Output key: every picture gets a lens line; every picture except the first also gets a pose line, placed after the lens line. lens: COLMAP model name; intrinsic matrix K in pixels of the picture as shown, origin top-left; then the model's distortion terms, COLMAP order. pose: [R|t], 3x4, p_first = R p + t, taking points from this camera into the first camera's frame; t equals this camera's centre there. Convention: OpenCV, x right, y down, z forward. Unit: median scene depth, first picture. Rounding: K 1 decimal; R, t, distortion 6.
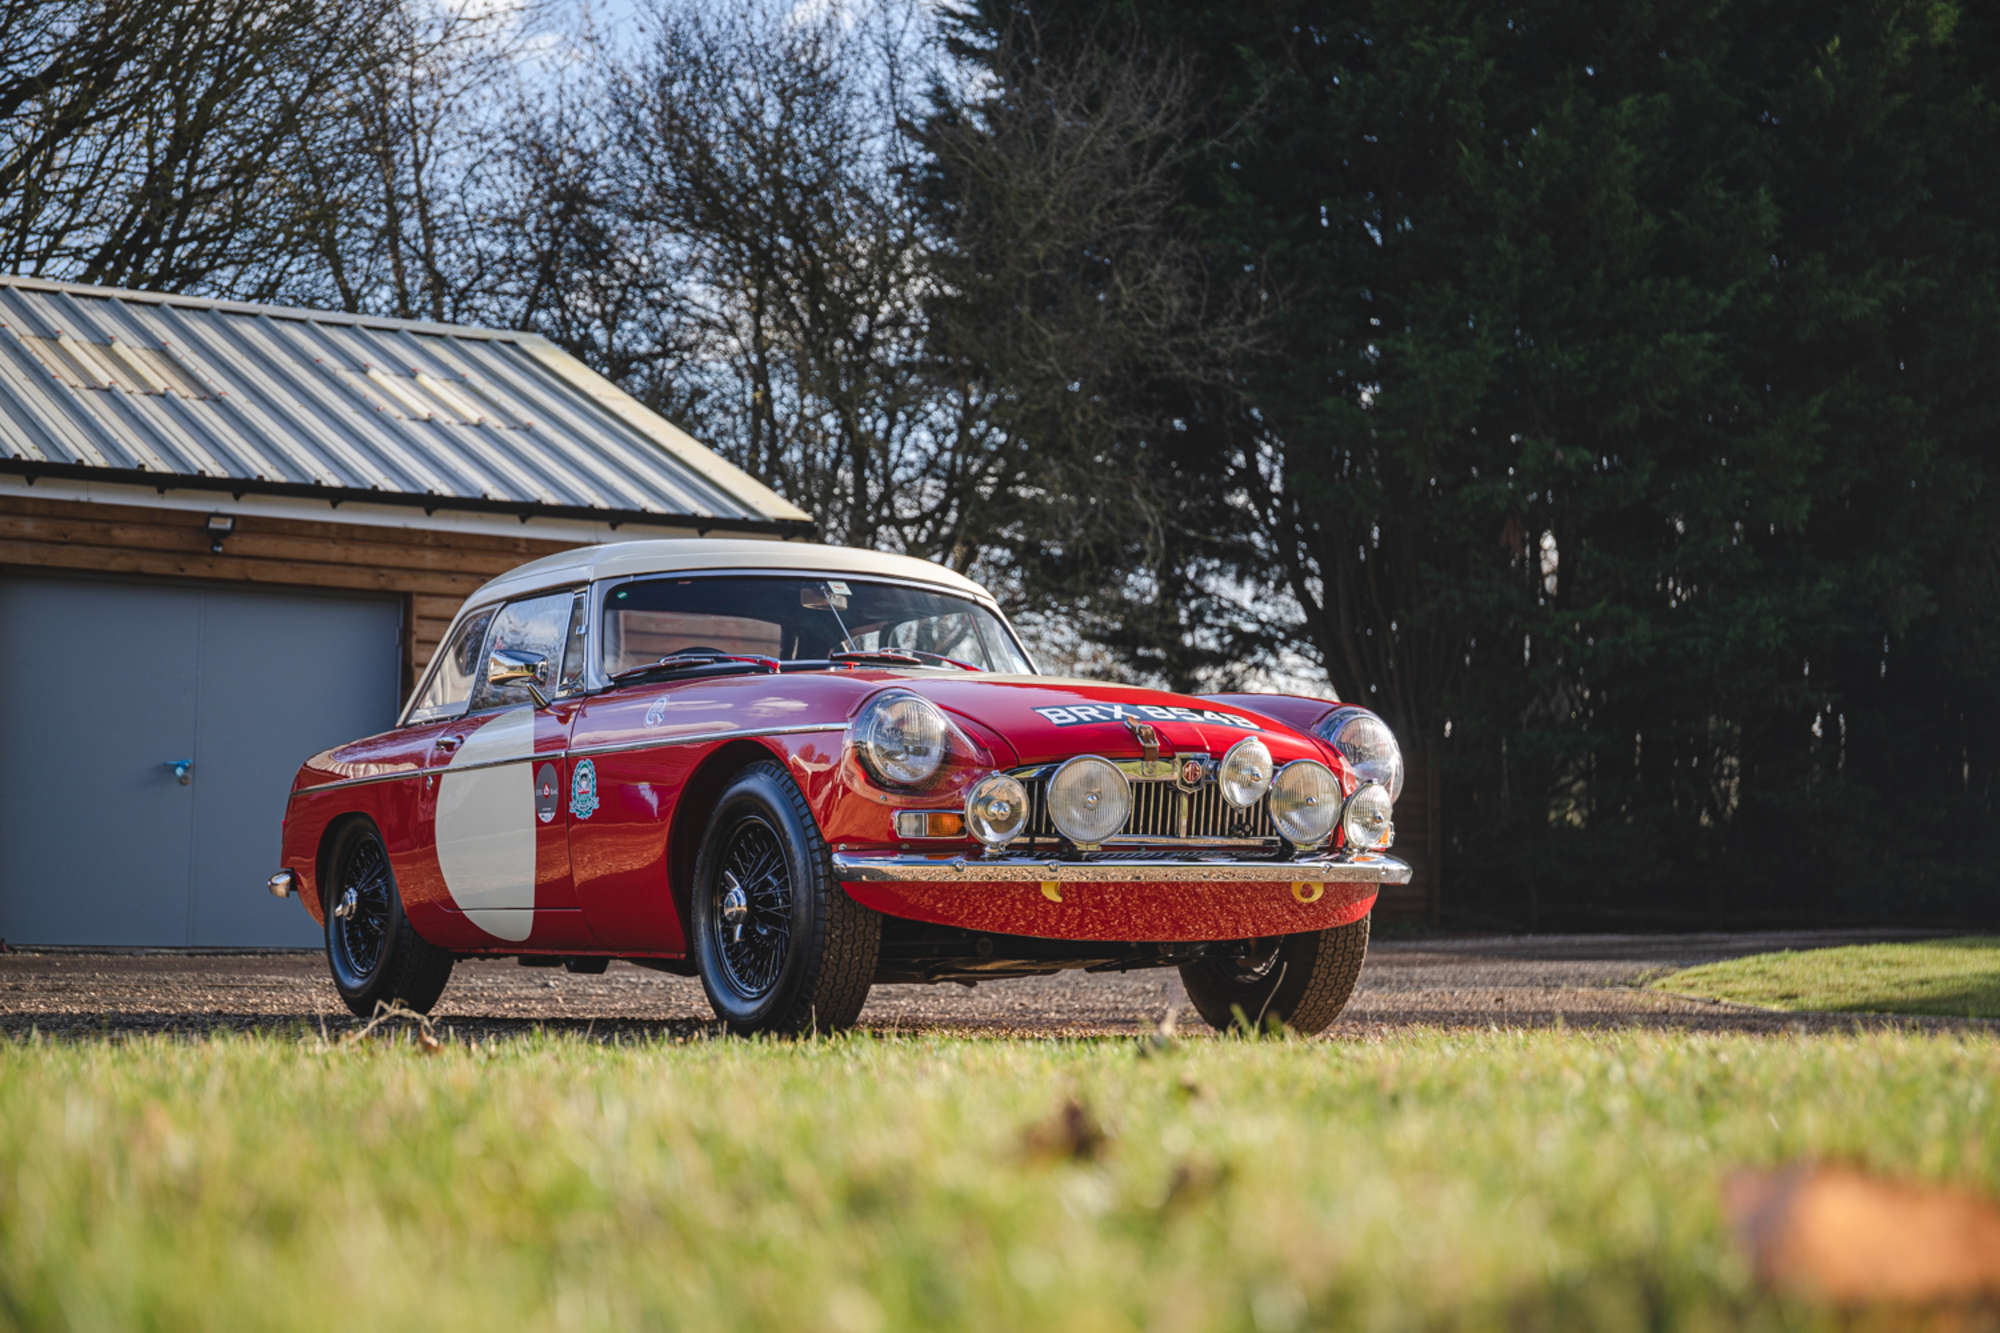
lens RADIAL K [[3362.5, 0, 1009.5], [0, 3362.5, 665.3], [0, 0, 1]] dist [0.077794, 0.000000]
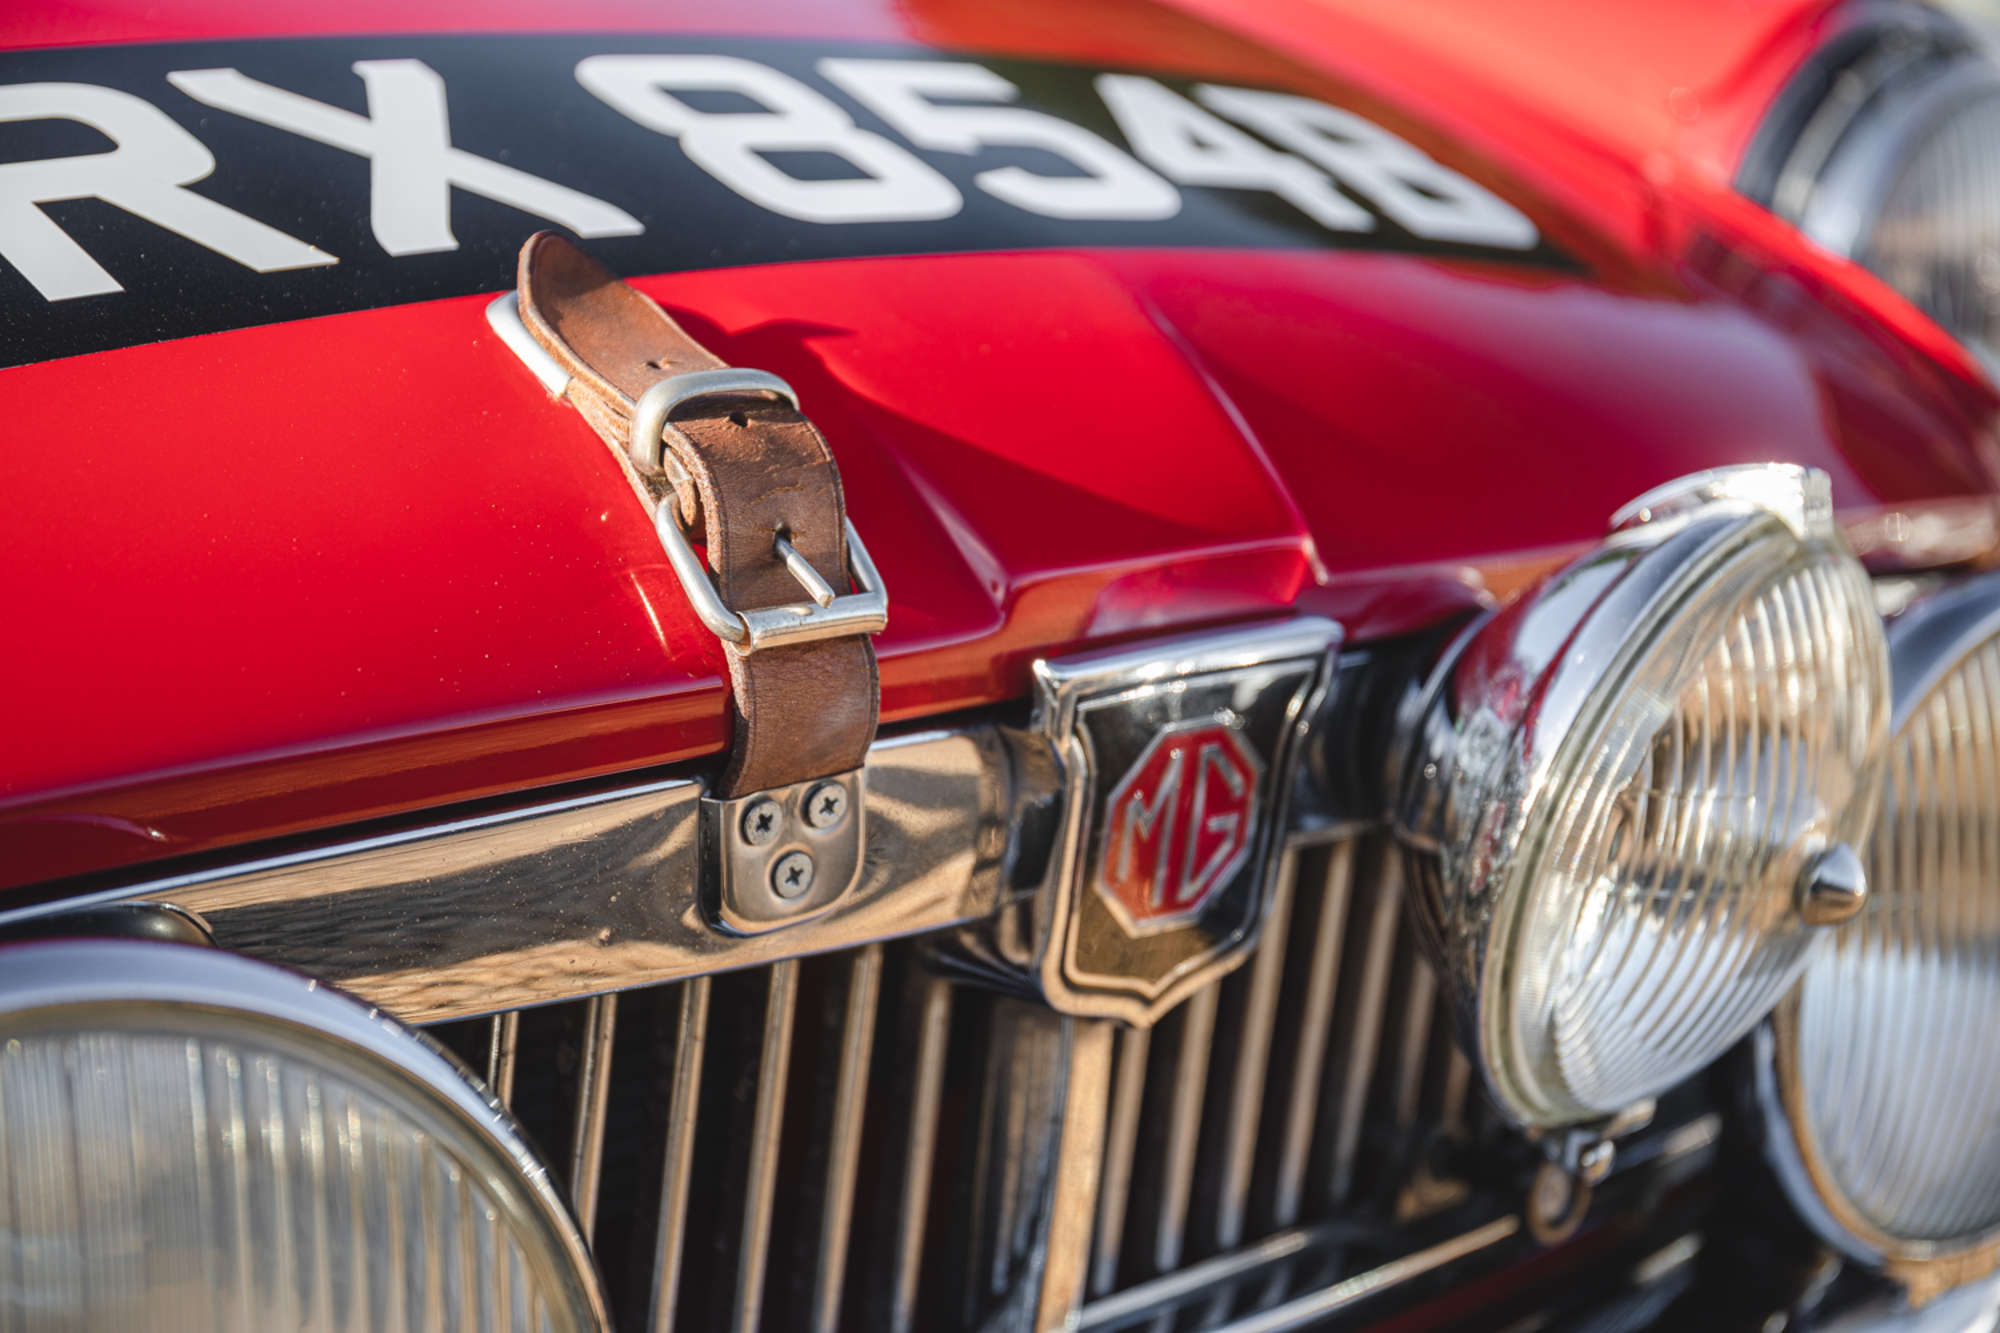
lens RADIAL K [[3753.1, 0, 1010.5], [0, 3753.1, 668.8], [0, 0, 1]] dist [0.126620, 0.000000]
pose [[0.977492, -0.013799, 0.210520, 0.026098], [-0.041953, 0.965216, 0.258065, -0.000912], [-0.206758, -0.261088, 0.942913, 0.894090]]
